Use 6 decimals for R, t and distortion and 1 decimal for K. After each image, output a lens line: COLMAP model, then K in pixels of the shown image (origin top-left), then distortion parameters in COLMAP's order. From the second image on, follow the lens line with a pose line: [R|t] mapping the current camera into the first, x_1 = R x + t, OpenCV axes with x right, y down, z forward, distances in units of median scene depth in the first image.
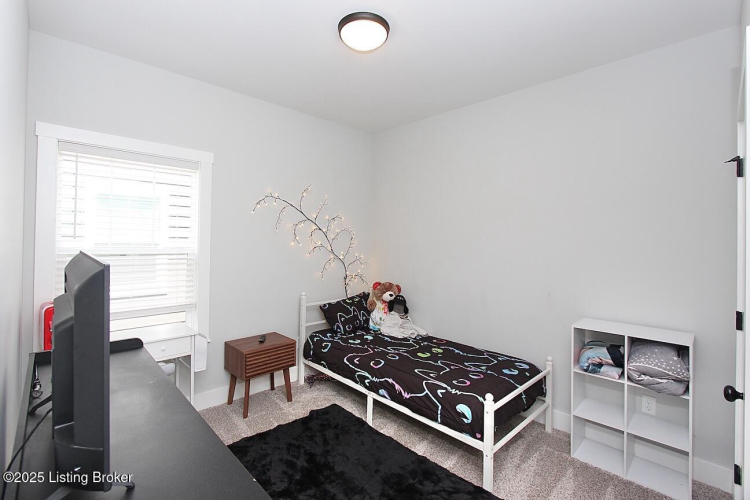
lens RADIAL K [[347.1, 0, 369.2], [0, 347.1, 238.0], [0, 0, 1]] dist [-0.003780, -0.000526]
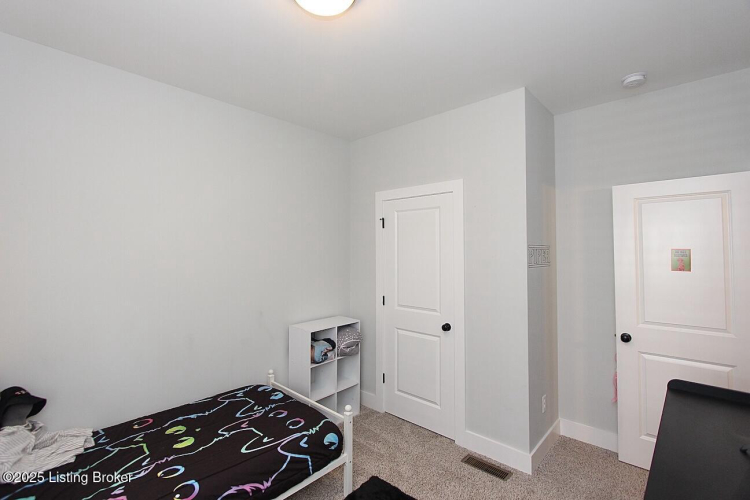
lens RADIAL K [[347.1, 0, 369.2], [0, 347.1, 238.0], [0, 0, 1]] dist [-0.003780, -0.000526]
pose [[-0.060884, 0.024381, 0.997847, -0.595043], [-0.003902, 0.999688, -0.024664, -0.044602], [-0.998137, -0.005395, -0.060769, 0.765878]]
